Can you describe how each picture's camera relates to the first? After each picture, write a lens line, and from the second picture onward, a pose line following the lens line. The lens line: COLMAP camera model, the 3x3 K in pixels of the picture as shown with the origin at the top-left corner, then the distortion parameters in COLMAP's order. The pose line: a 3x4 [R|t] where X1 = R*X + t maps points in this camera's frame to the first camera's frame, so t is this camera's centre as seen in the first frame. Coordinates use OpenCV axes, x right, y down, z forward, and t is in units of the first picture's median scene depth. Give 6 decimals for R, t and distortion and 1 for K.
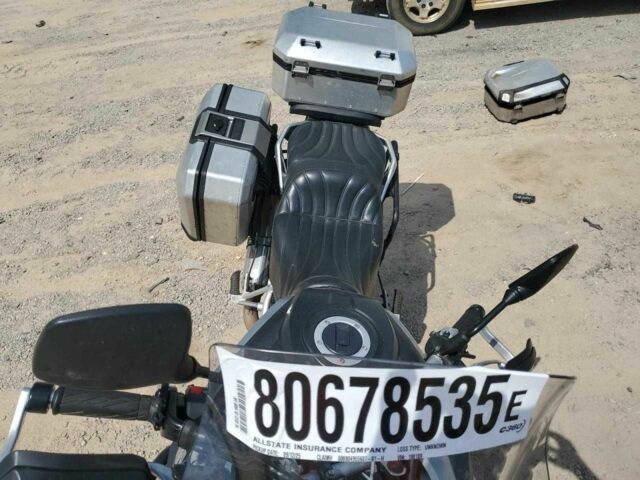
lens RADIAL K [[507.0, 0, 320.0], [0, 507.0, 240.0], [0, 0, 1]] dist [-0.014970, -0.001487]
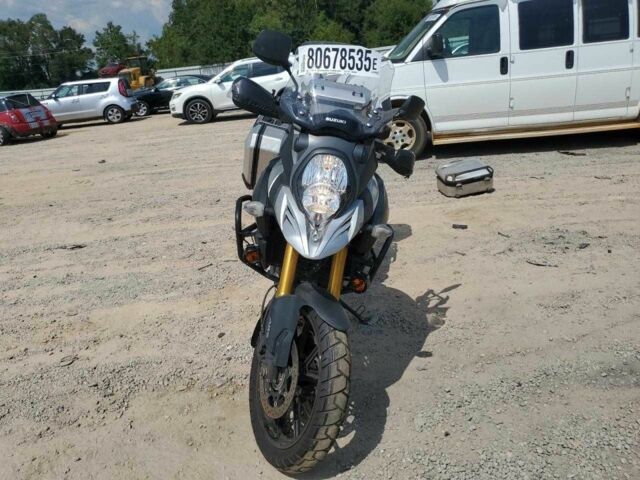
lens RADIAL K [[507.0, 0, 320.0], [0, 507.0, 240.0], [0, 0, 1]] dist [-0.014970, -0.001487]
pose [[0.999477, 0.032307, 0.001637, 0.001374], [-0.029710, 0.936811, -0.348573, 0.805843], [-0.012795, 0.348342, 0.937280, -0.587474]]
